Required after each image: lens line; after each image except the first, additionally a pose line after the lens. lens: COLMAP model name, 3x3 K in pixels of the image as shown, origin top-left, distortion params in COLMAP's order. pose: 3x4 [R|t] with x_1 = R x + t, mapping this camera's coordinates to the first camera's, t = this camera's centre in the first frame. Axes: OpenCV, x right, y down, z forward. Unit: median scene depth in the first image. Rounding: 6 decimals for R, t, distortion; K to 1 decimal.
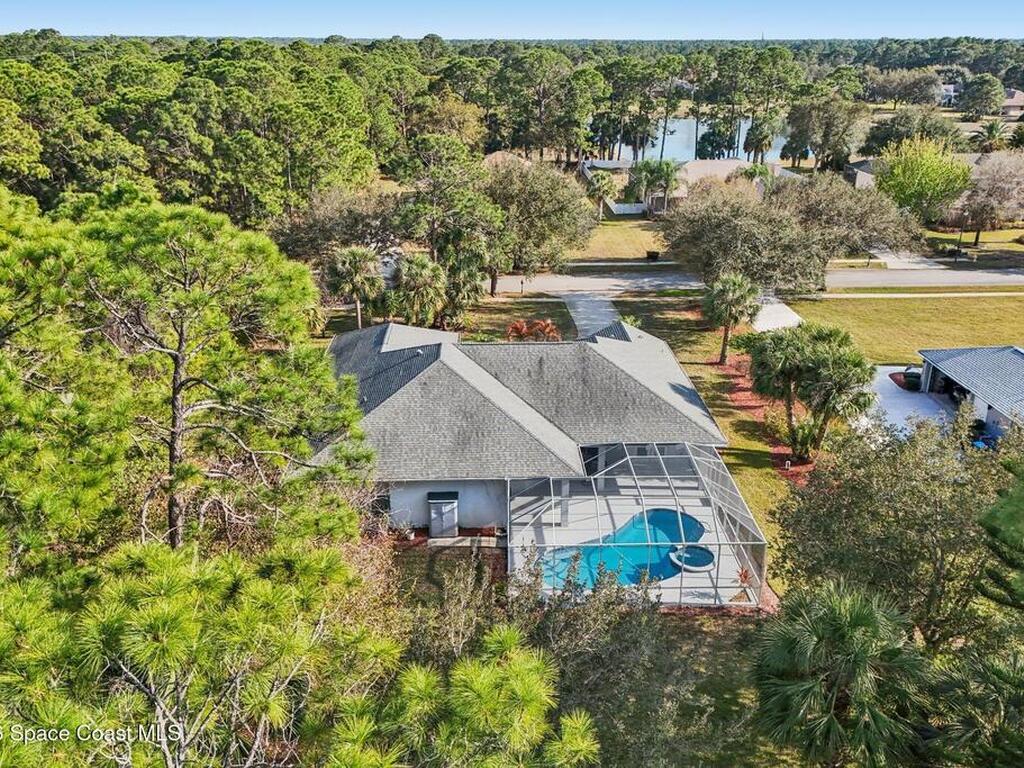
lens RADIAL K [[855.6, 0, 512.0], [0, 855.6, 384.0], [0, 0, 1]] dist [0.071005, -0.094910]
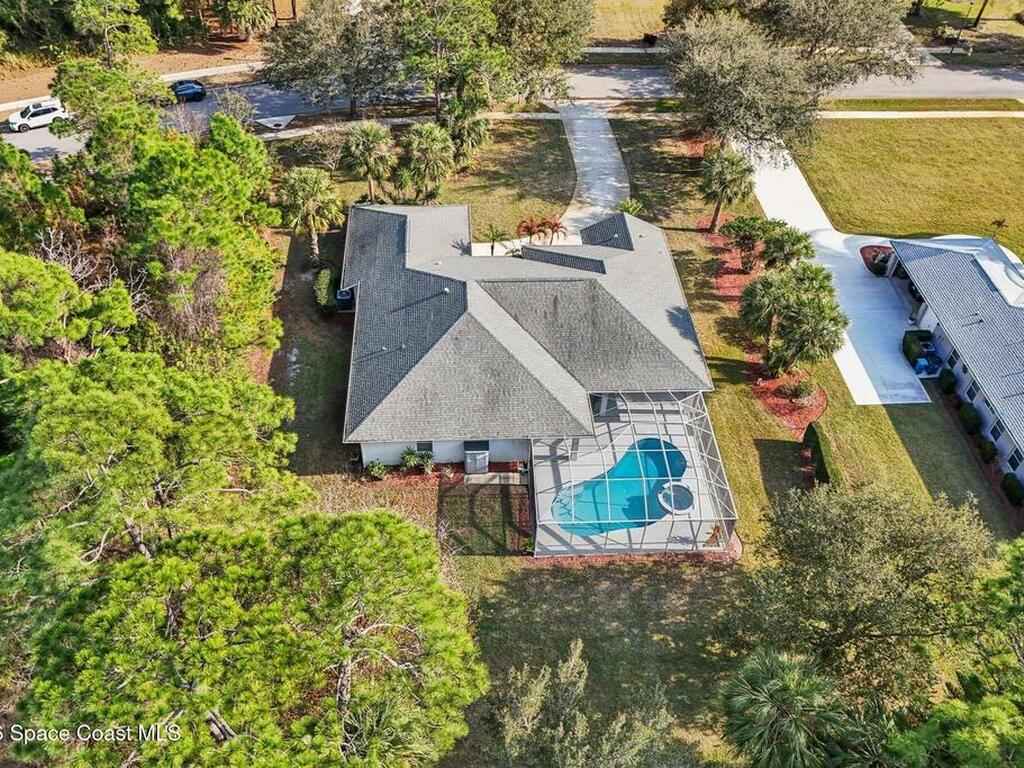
lens RADIAL K [[843.5, 0, 515.3], [0, 843.5, 372.1], [0, 0, 1]] dist [0.076227, -0.095640]
pose [[0.998980, 0.002633, 0.045084, -0.054325], [-0.019466, 0.925912, 0.377237, -0.283384], [-0.040751, -0.377730, 0.925019, -0.045995]]
